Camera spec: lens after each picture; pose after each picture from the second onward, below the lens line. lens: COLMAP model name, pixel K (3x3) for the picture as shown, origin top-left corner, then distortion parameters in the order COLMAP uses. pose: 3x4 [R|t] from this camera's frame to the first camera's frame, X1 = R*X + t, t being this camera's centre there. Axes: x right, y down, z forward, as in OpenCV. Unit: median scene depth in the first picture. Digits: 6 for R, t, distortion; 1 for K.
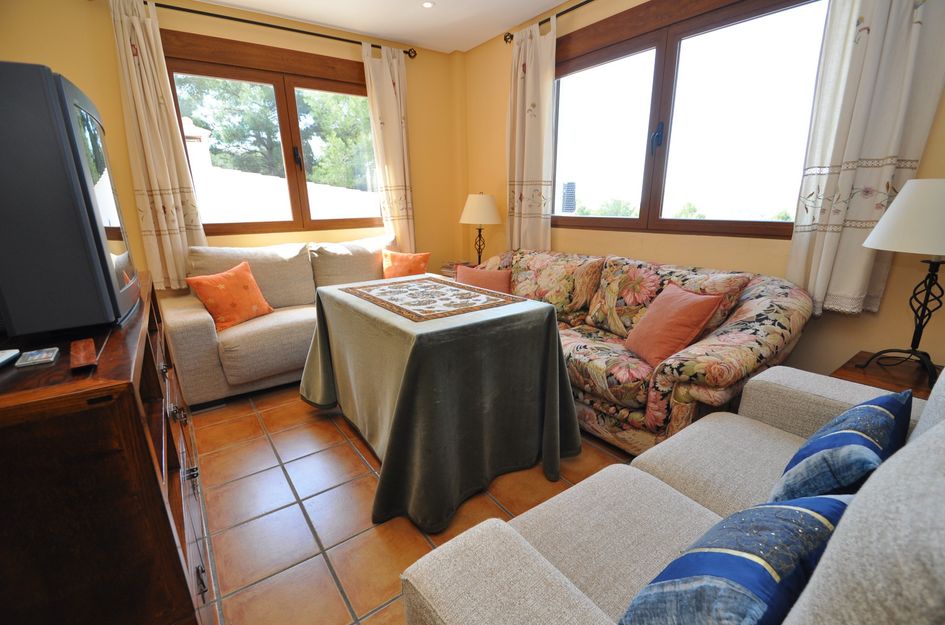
lens RADIAL K [[414.8, 0, 471.3], [0, 414.8, 327.7], [0, 0, 1]] dist [0.017744, -0.016154]
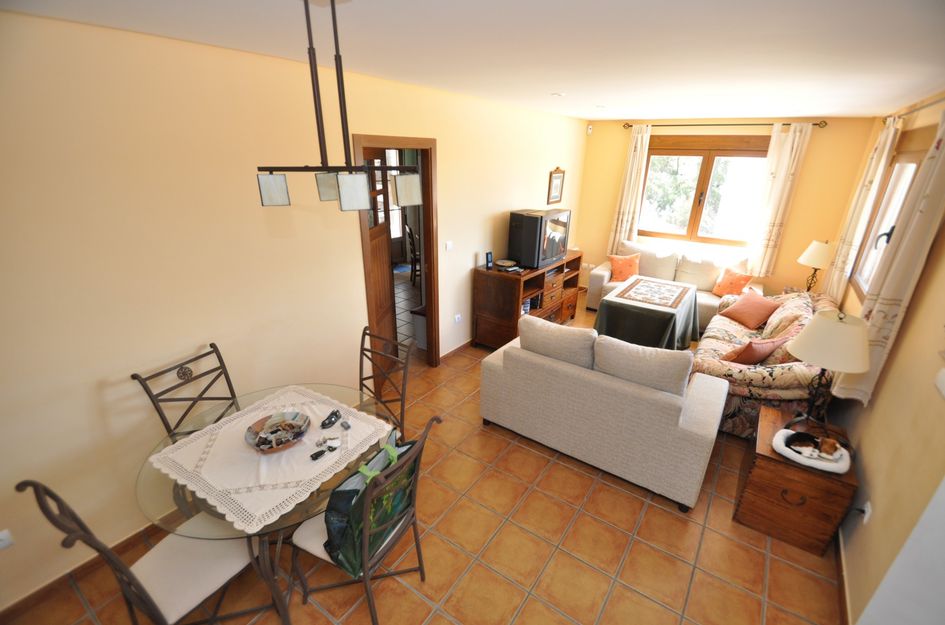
lens RADIAL K [[414.8, 0, 471.3], [0, 414.8, 327.7], [0, 0, 1]] dist [0.017744, -0.016154]
pose [[0.337207, 0.388489, -0.857536, 1.002136], [-0.303141, 0.907179, 0.291774, -0.172702], [0.891289, 0.161566, 0.423674, -0.472404]]
